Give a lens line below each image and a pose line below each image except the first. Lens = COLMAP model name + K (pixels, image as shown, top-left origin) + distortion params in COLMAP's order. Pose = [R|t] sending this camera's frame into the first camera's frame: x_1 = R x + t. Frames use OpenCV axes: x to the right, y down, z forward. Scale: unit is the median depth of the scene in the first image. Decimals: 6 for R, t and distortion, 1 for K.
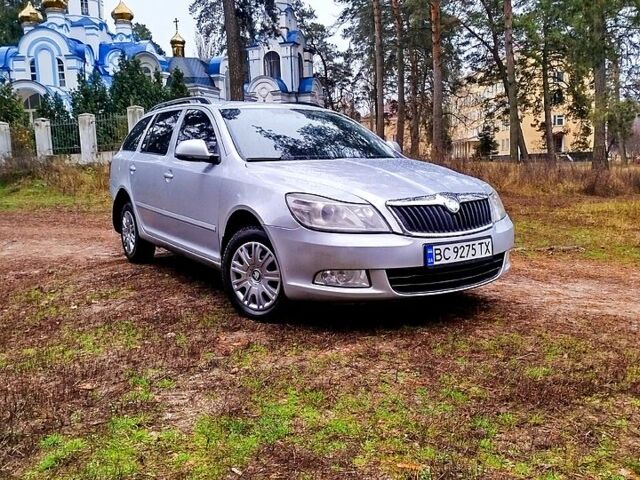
lens RADIAL K [[583.6, 0, 320.0], [0, 583.6, 240.0], [0, 0, 1]] dist [-0.002658, 0.013887]
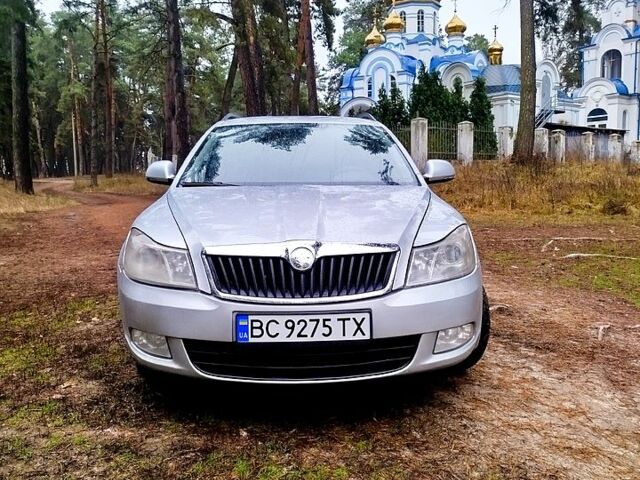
lens RADIAL K [[590.9, 0, 320.0], [0, 590.9, 240.0], [0, 0, 1]] dist [0.018630, -0.013290]
pose [[0.860145, 0.068028, -0.505492, 0.590655], [-0.077652, 0.996978, 0.002038, -0.084463], [0.504103, 0.037500, 0.862829, 0.394324]]
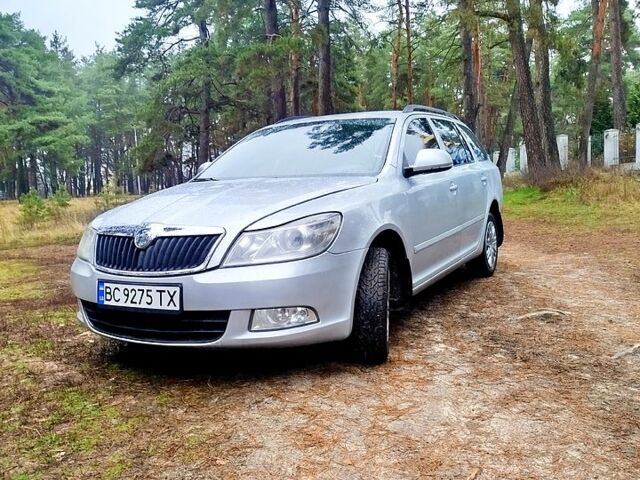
lens RADIAL K [[590.9, 0, 320.0], [0, 590.9, 240.0], [0, 0, 1]] dist [0.018630, -0.013290]
pose [[0.477162, 0.080270, -0.875142, 1.064714], [-0.086875, 0.995251, 0.043919, -0.115103], [0.874511, 0.055071, 0.481869, 0.801200]]
